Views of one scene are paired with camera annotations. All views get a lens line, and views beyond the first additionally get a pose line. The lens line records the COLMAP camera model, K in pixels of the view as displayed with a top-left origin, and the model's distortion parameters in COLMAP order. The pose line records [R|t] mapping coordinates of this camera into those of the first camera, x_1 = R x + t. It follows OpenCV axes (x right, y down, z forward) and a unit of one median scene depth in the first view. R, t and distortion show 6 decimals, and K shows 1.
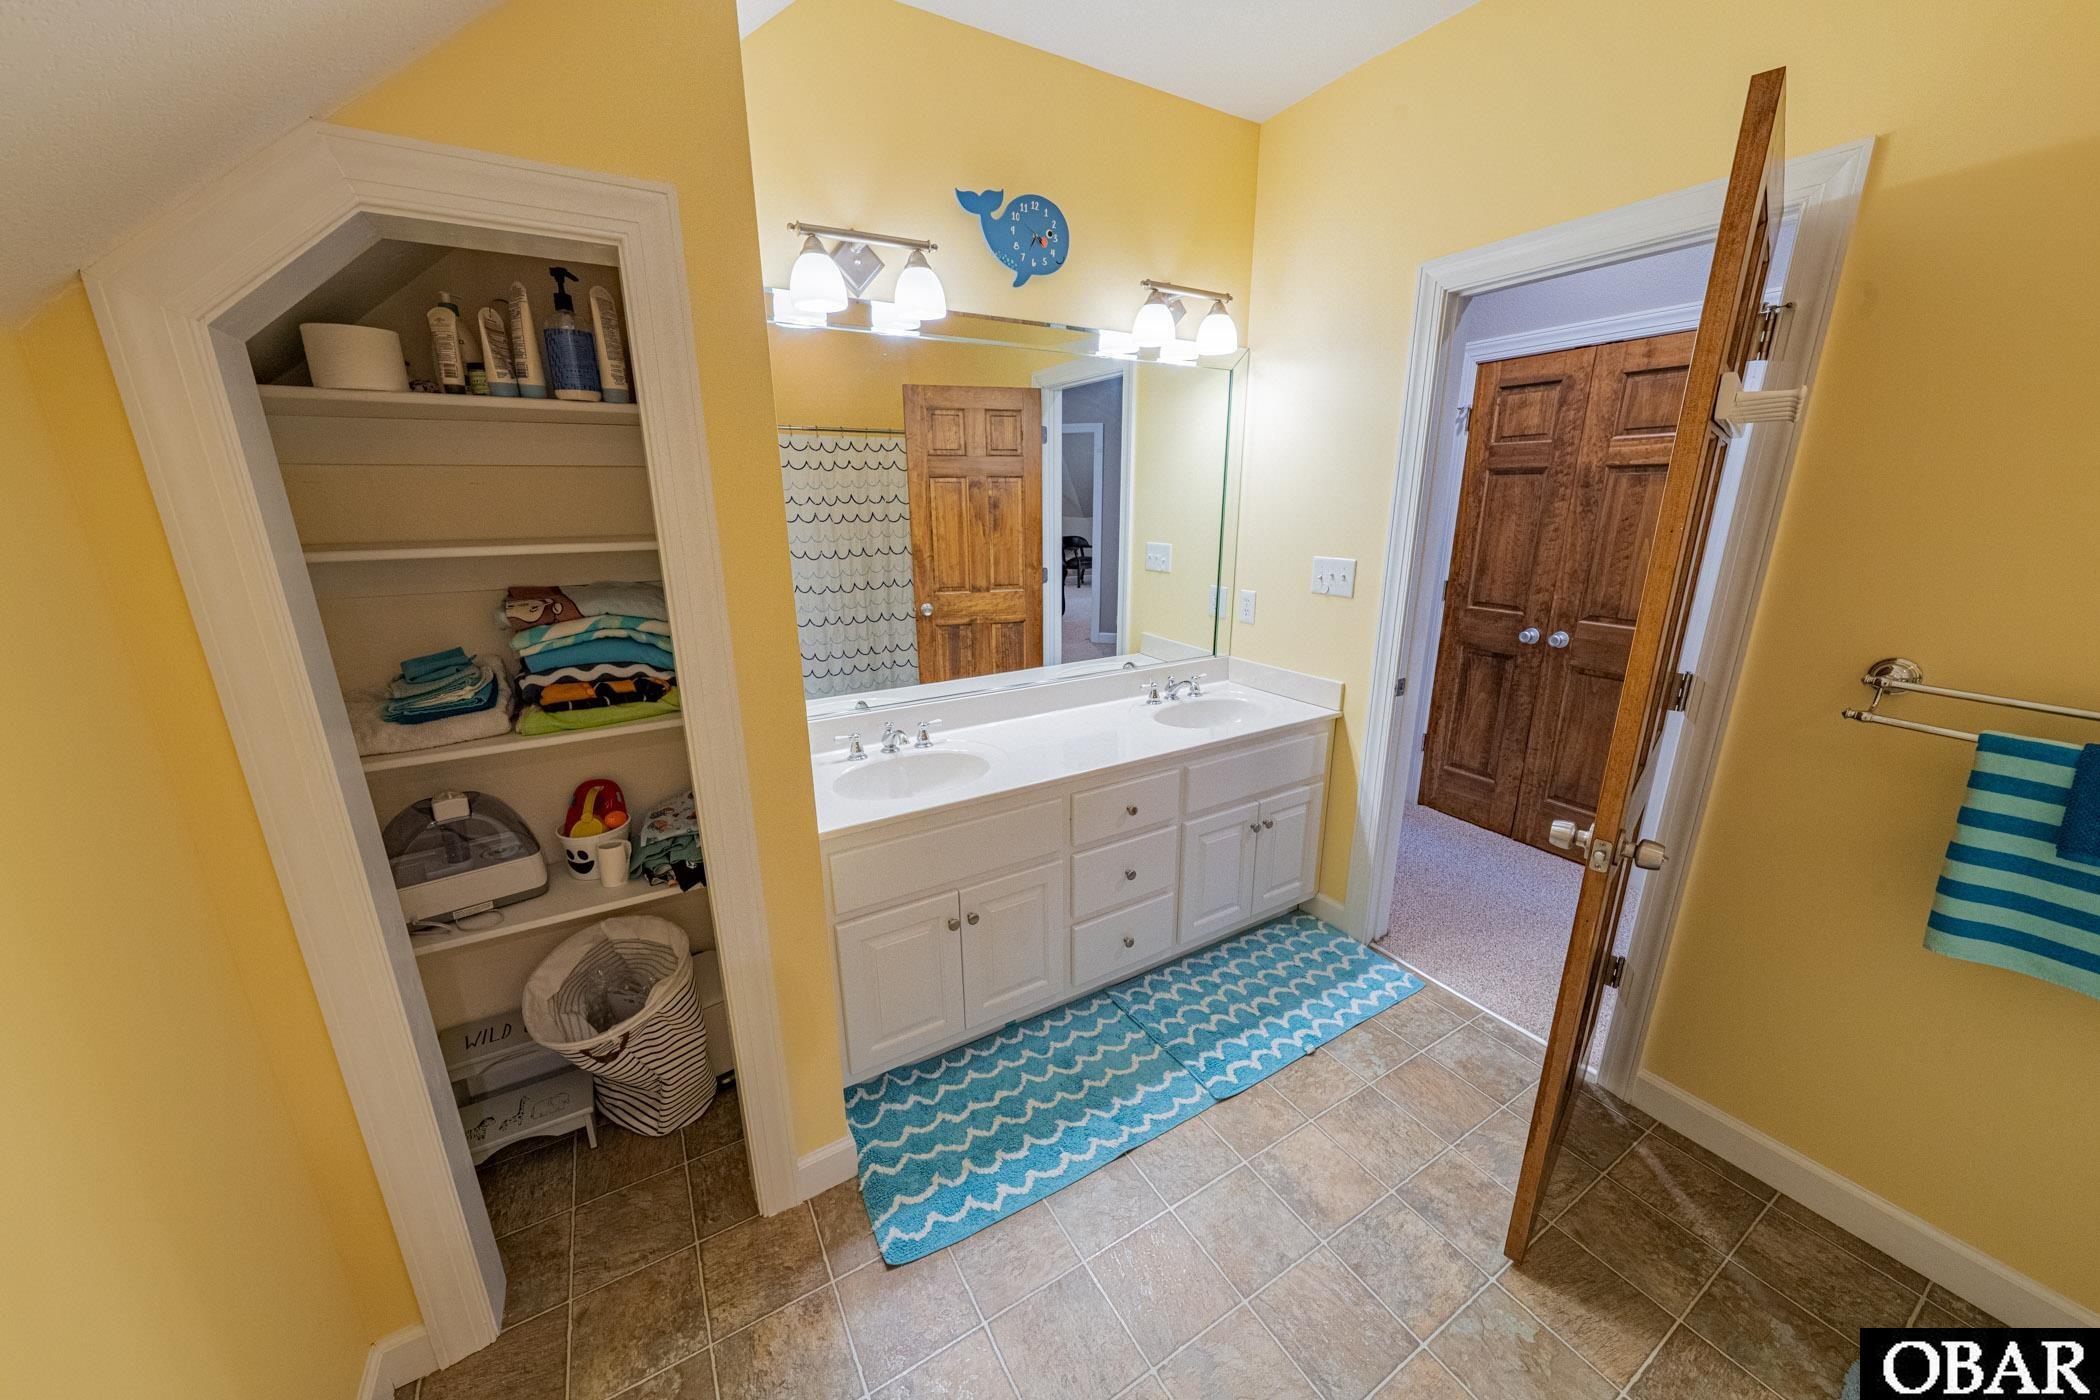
lens RADIAL K [[736.8, 0, 1058.9], [0, 736.8, 706.3], [0, 0, 1]] dist [-0.000911, 0.000044]
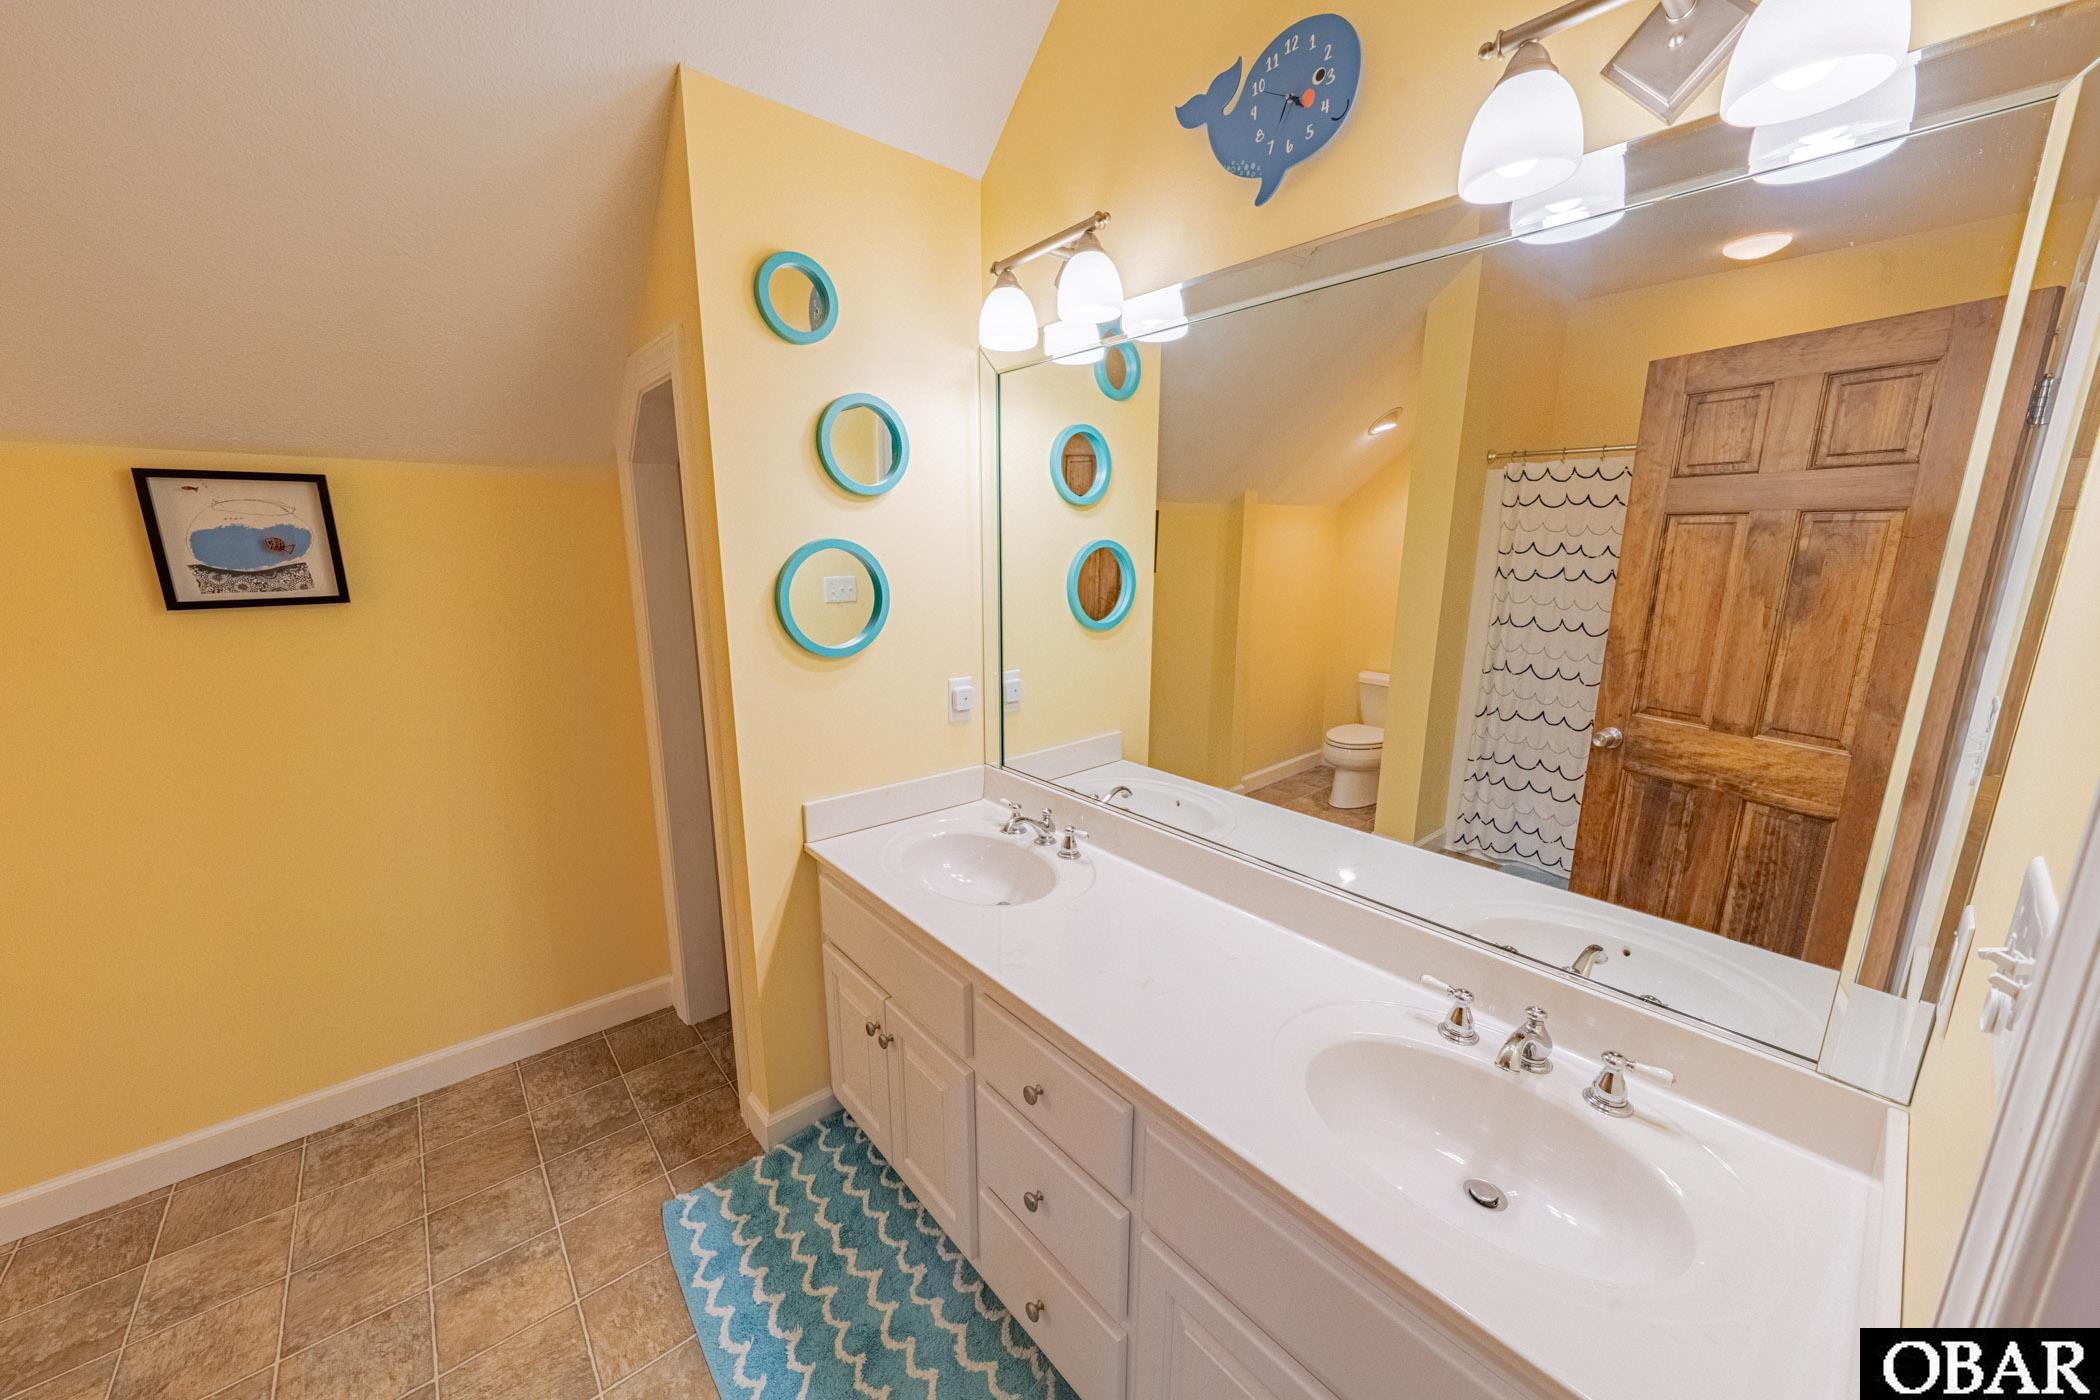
lens RADIAL K [[758.7, 0, 1040.3], [0, 758.7, 700.5], [0, 0, 1]] dist [-0.005921, 0.000019]
pose [[0.161428, 0.211906, -0.963866, 0.618957], [-0.279209, 0.946578, 0.161343, -0.249262], [0.946564, 0.243075, 0.211970, 0.839285]]
